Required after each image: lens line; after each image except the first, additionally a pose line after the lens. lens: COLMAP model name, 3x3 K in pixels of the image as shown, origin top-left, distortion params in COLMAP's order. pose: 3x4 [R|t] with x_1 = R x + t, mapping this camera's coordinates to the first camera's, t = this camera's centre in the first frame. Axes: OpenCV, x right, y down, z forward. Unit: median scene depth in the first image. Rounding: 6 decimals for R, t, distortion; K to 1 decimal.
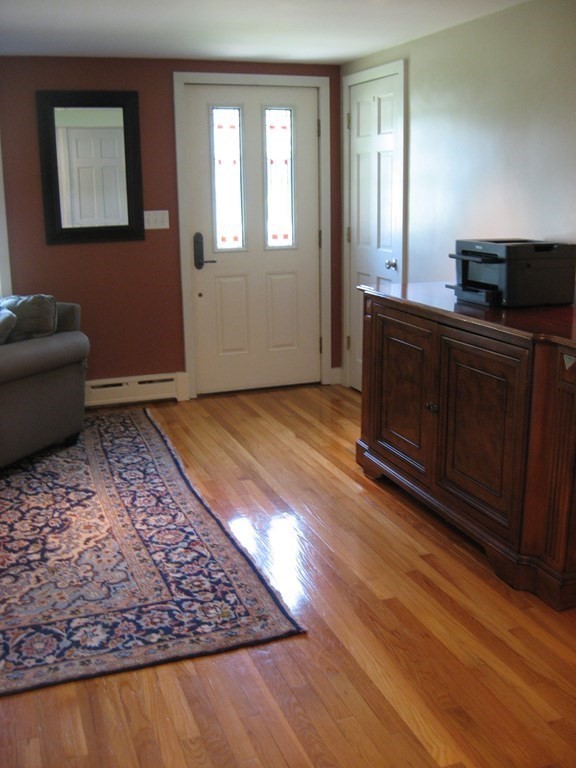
lens RADIAL K [[801.9, 0, 290.7], [0, 801.9, 388.4], [0, 0, 1]] dist [-0.115426, 0.000000]
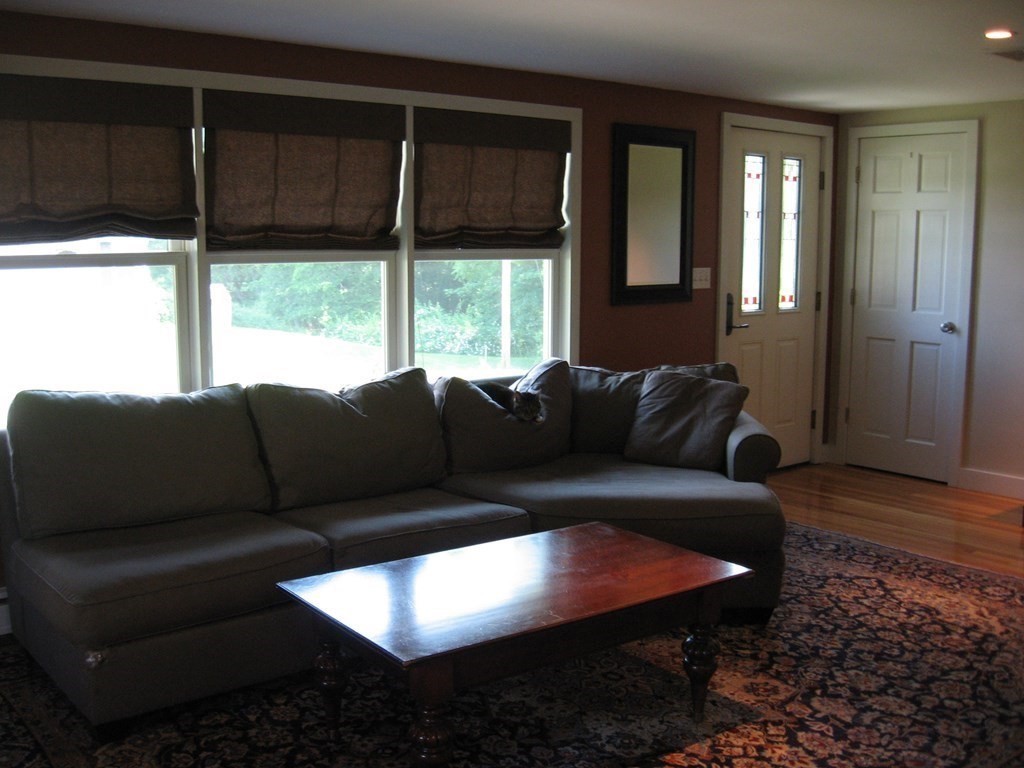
lens RADIAL K [[1069.2, 0, 503.8], [0, 1069.2, 383.8], [0, 0, 1]] dist [-0.115426, 0.000000]
pose [[0.948551, -0.027933, 0.315389, -1.037324], [0.063859, 0.992509, -0.104158, 0.010977], [-0.310117, 0.118939, 0.943229, -0.009160]]
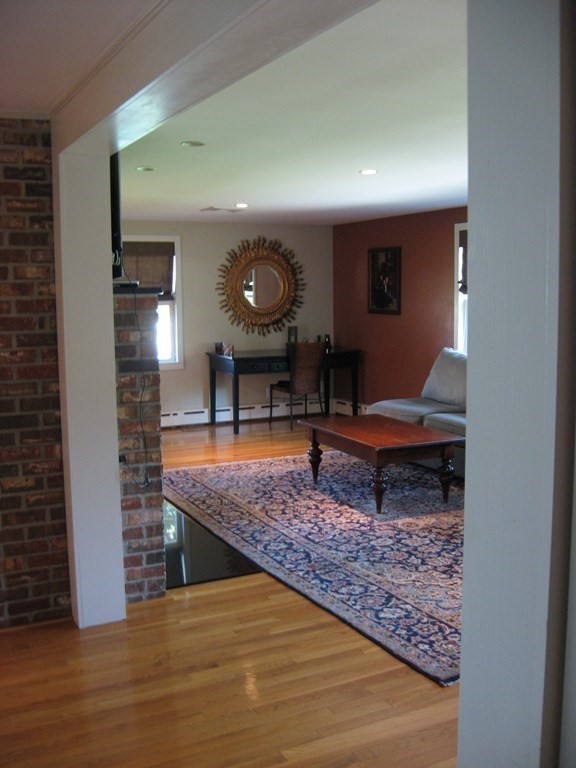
lens RADIAL K [[801.9, 0, 289.6], [0, 801.9, 384.4], [0, 0, 1]] dist [-0.115426, 0.000000]
pose [[0.126250, 0.127214, -0.983808, 0.730824], [-0.233523, 0.967684, 0.095162, -0.117679], [0.964120, 0.217727, 0.151877, 0.362274]]
